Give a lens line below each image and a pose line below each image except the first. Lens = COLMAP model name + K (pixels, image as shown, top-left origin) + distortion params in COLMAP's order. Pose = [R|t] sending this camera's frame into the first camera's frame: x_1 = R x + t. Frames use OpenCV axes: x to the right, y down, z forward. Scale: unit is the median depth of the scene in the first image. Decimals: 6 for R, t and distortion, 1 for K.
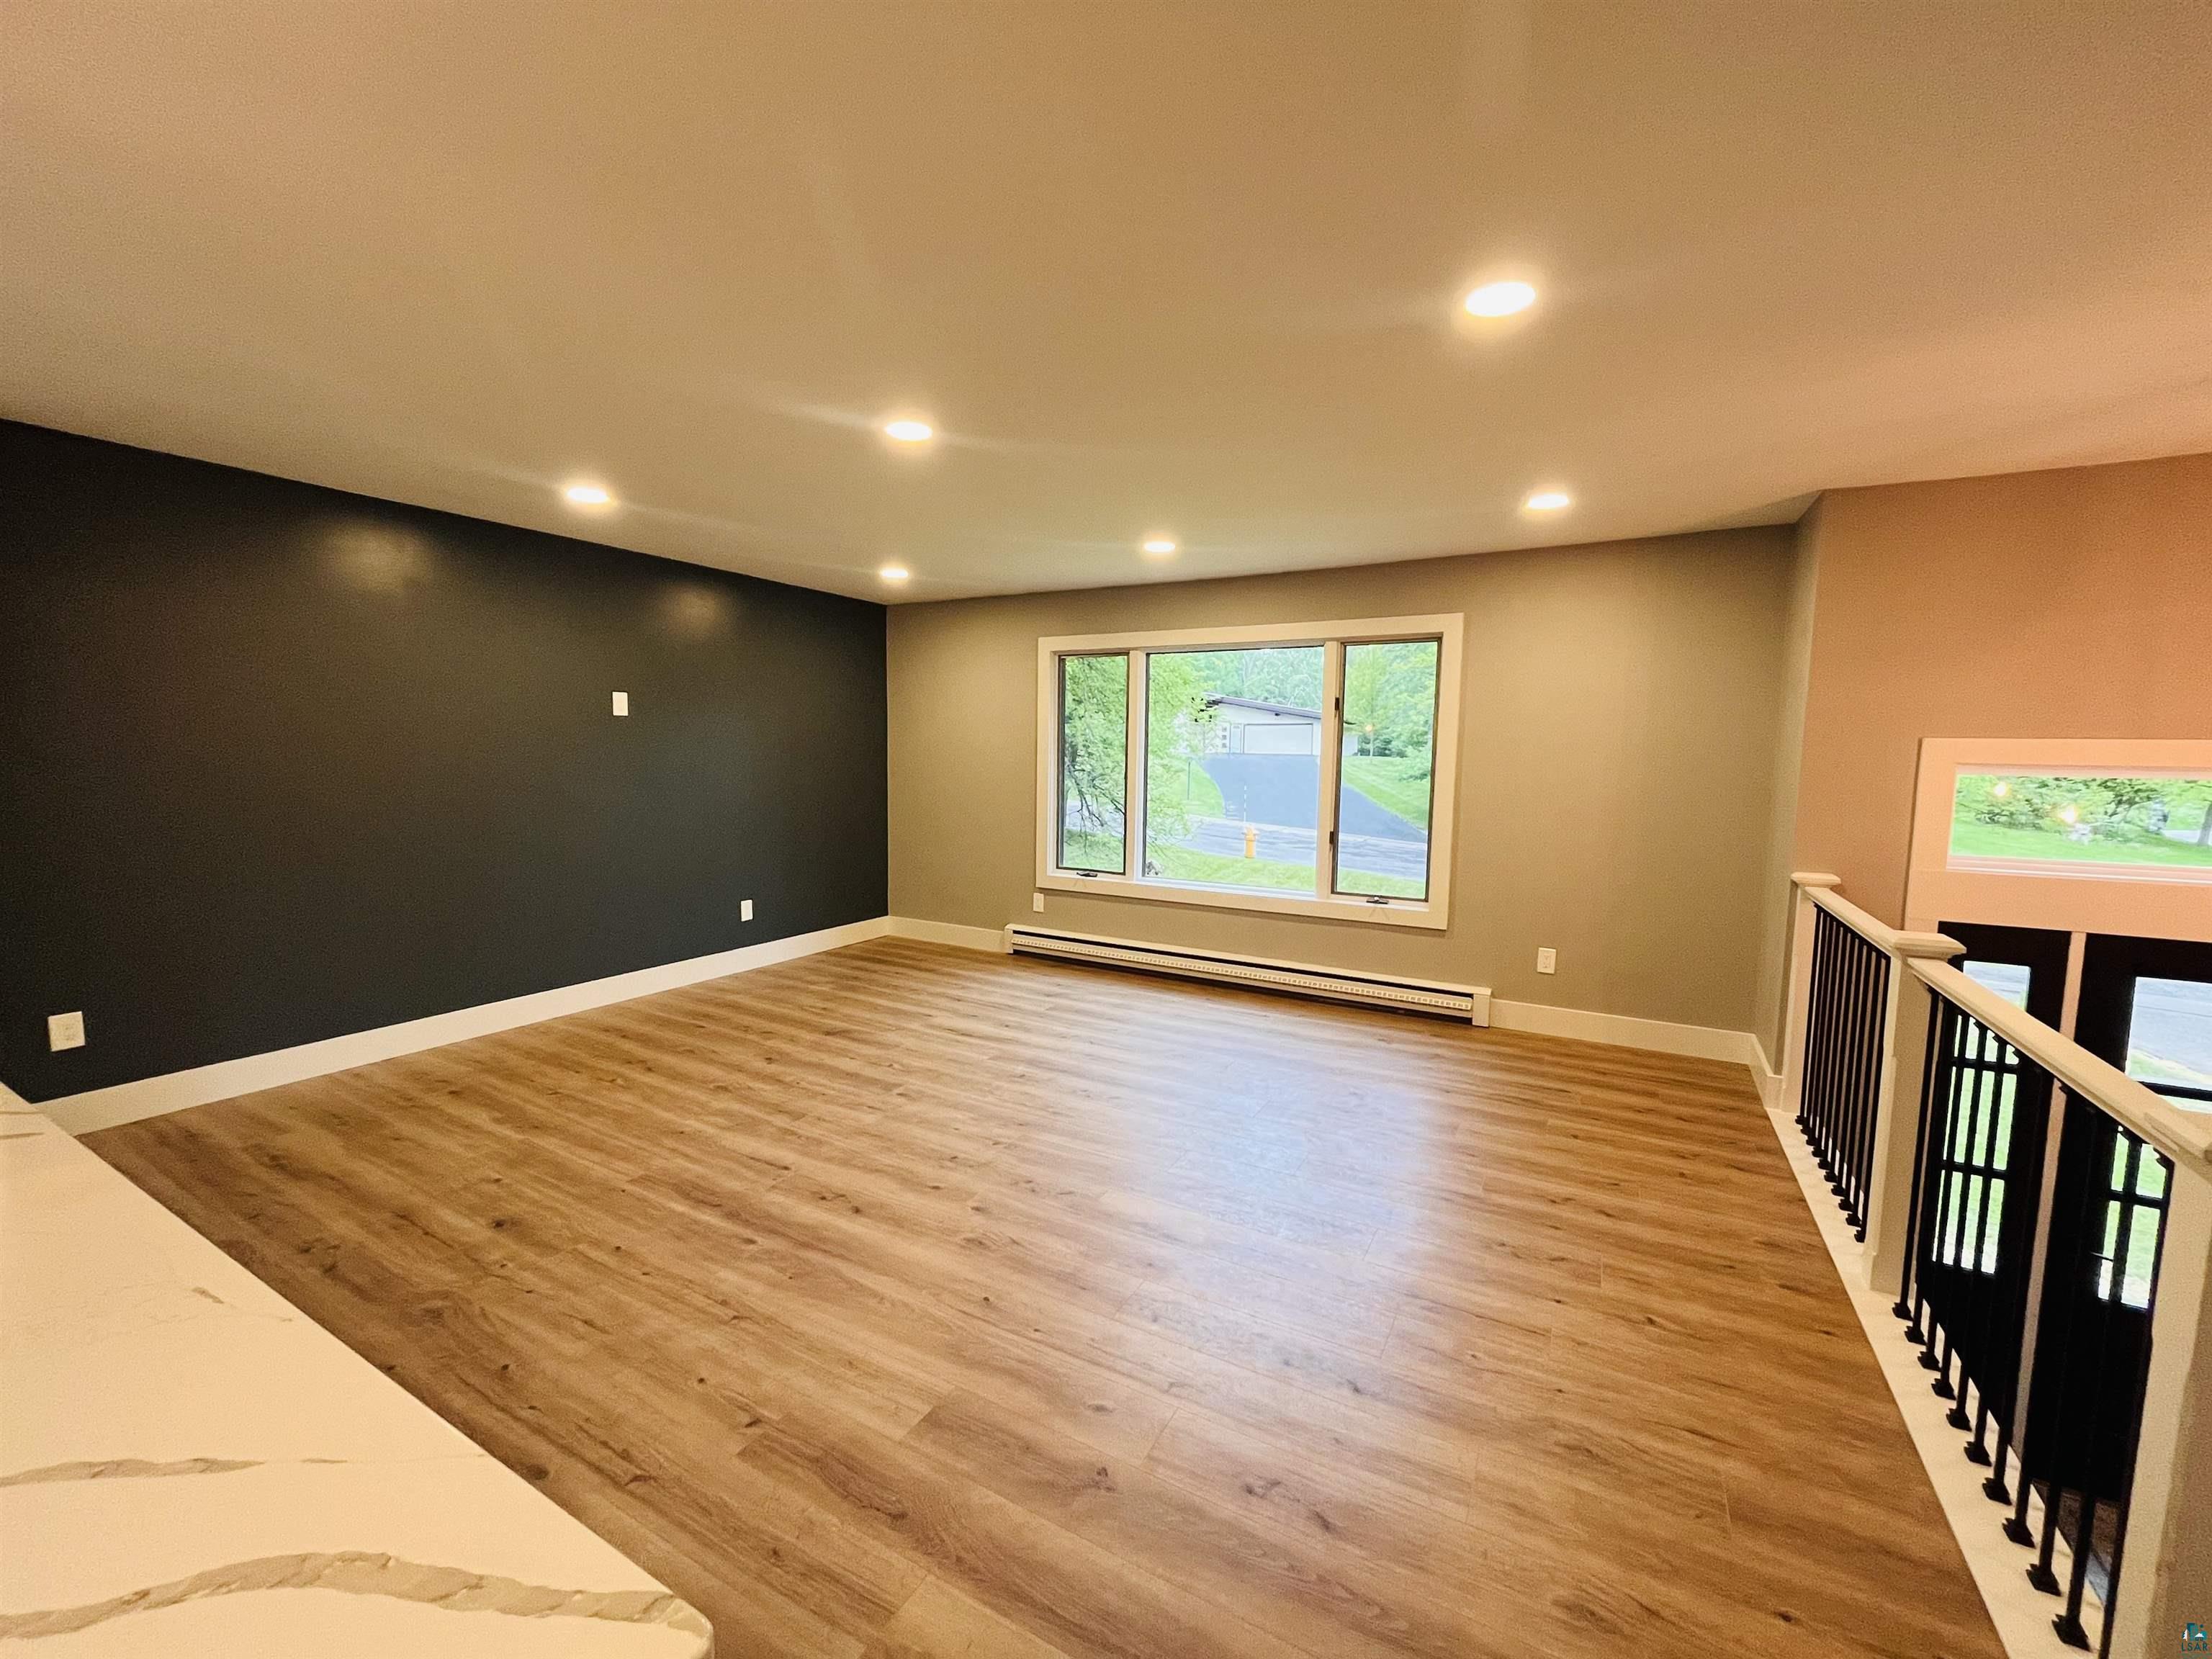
lens RADIAL K [[879.2, 0, 1119.9], [0, 879.2, 844.0], [0, 0, 1]] dist [-0.000256, 0.000036]
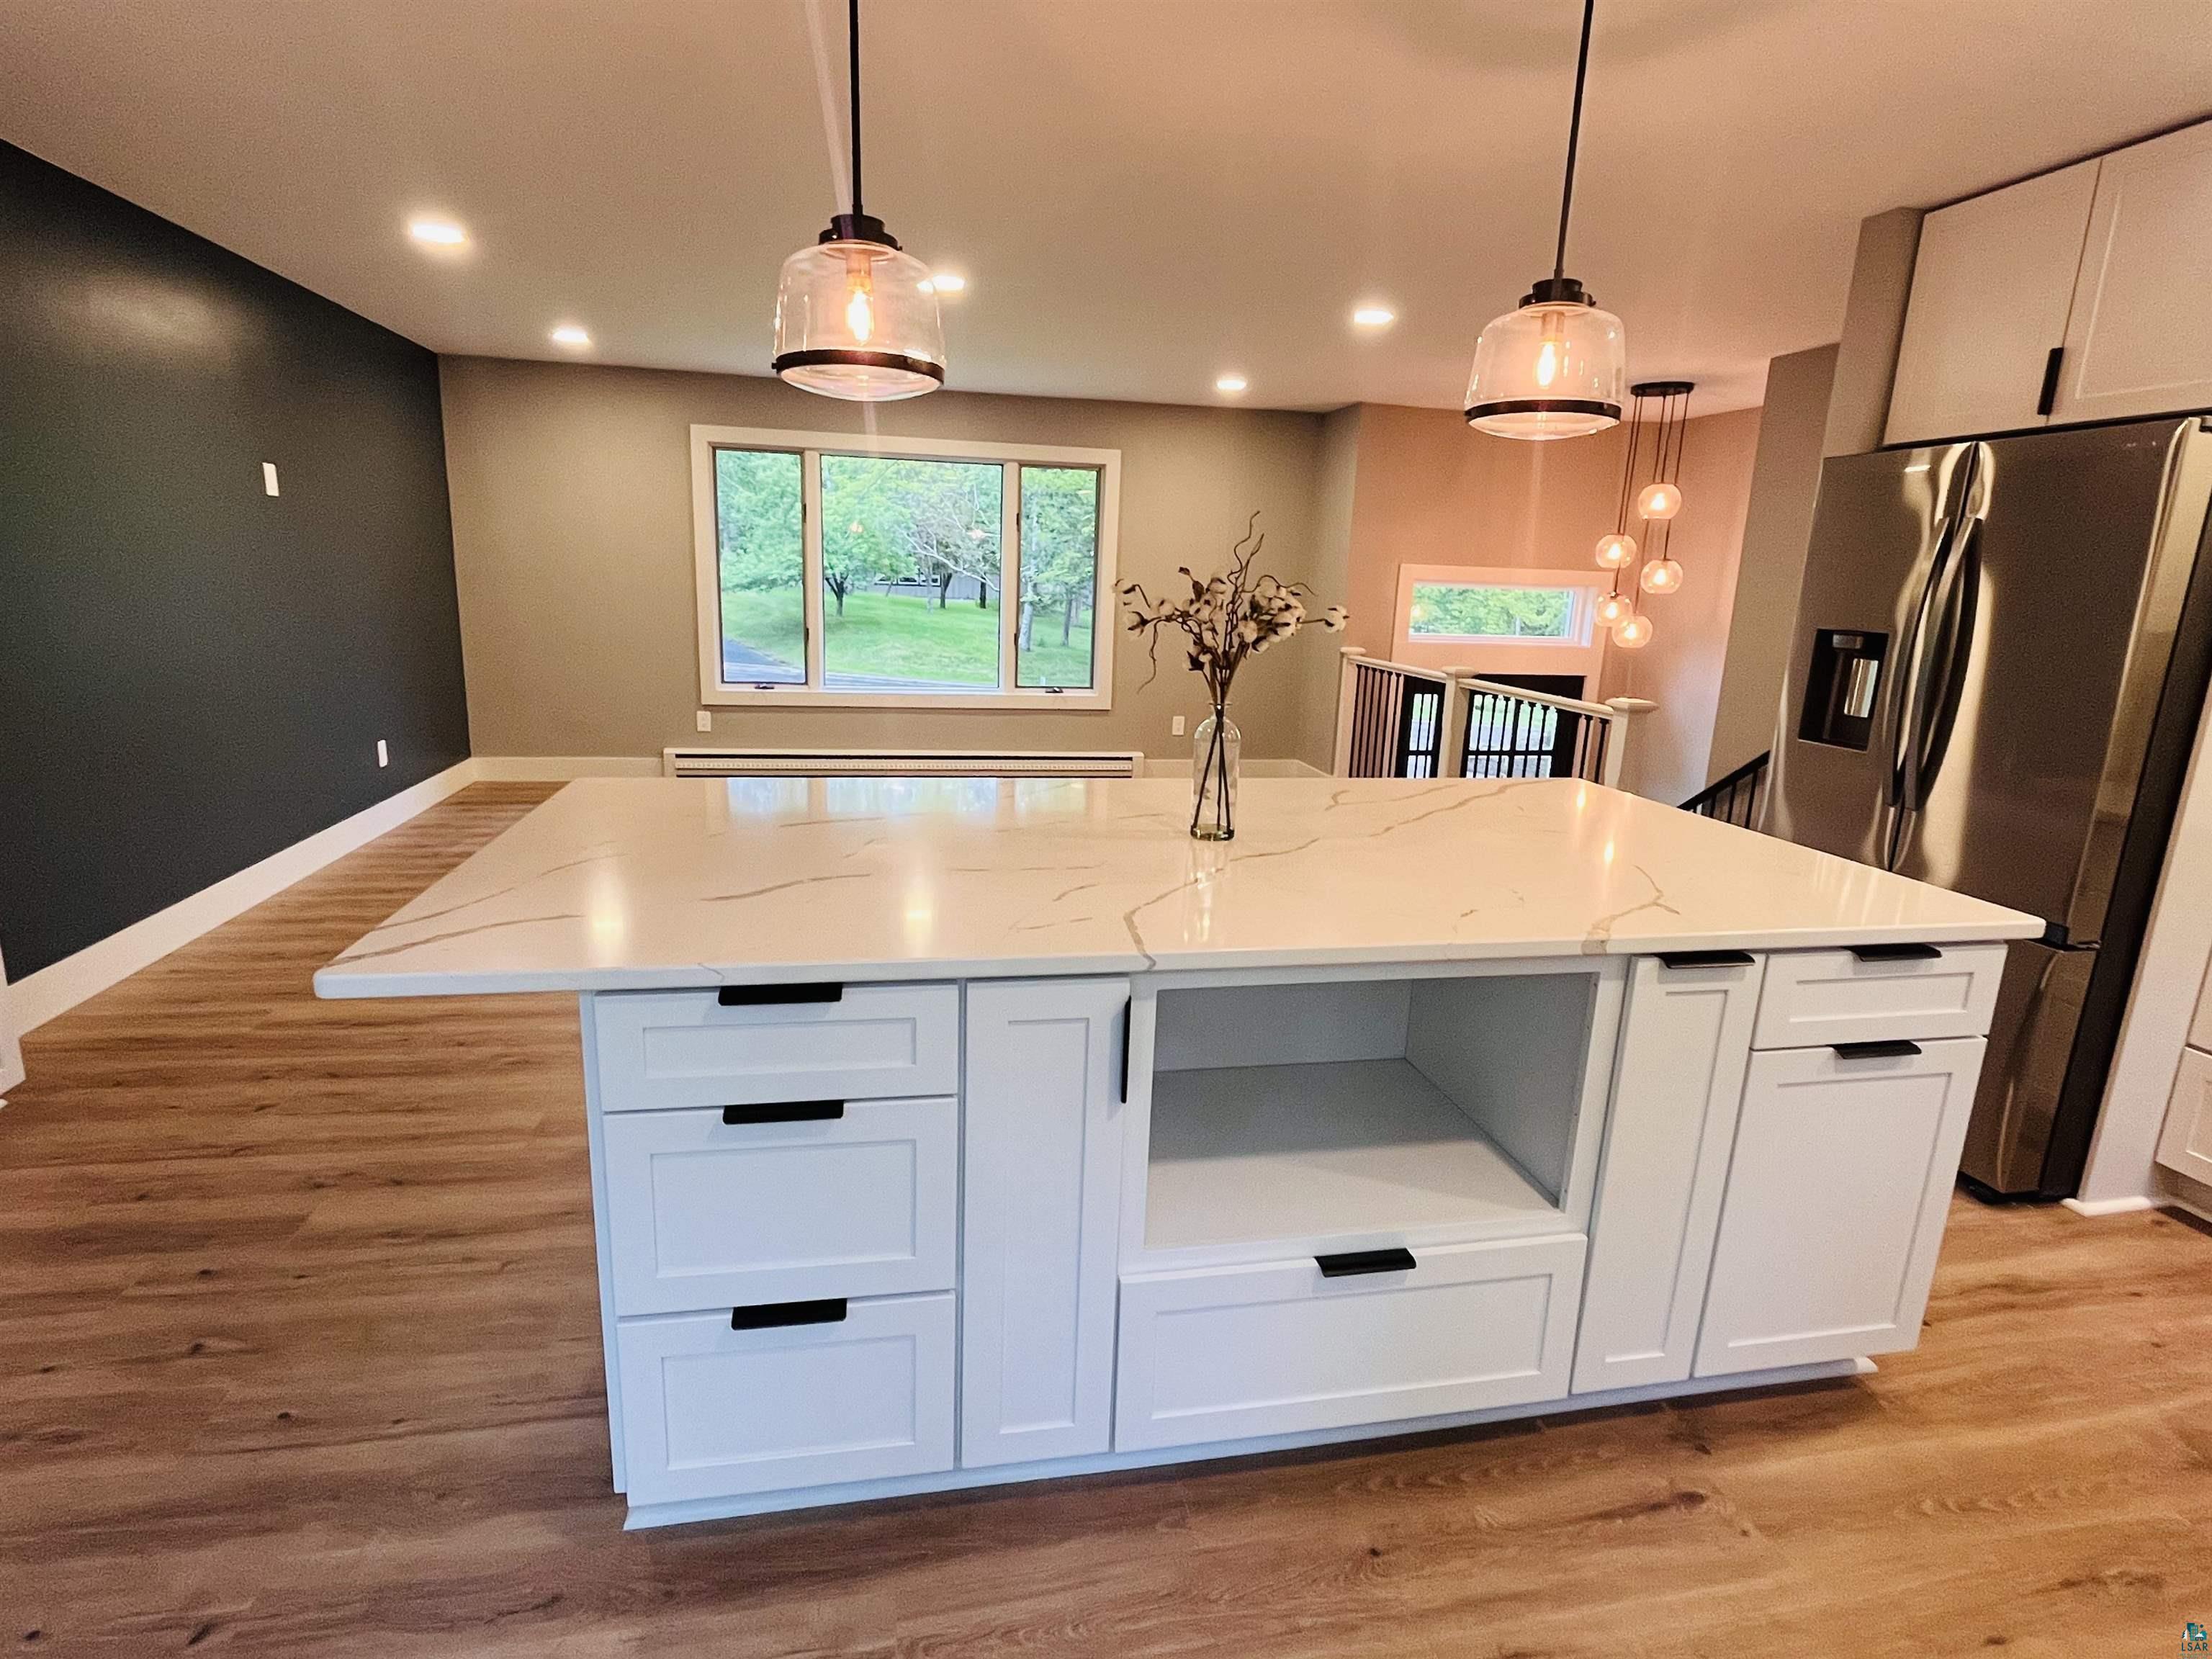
lens RADIAL K [[1102.6, 0, 1102.2], [0, 1102.6, 826.2], [0, 0, 1]] dist [0.000199, 0.000023]
pose [[0.759627, -0.134264, 0.636349, -0.625333], [0.044053, 0.986833, 0.155625, 0.016038], [-0.648866, -0.090184, 0.755540, -0.185568]]
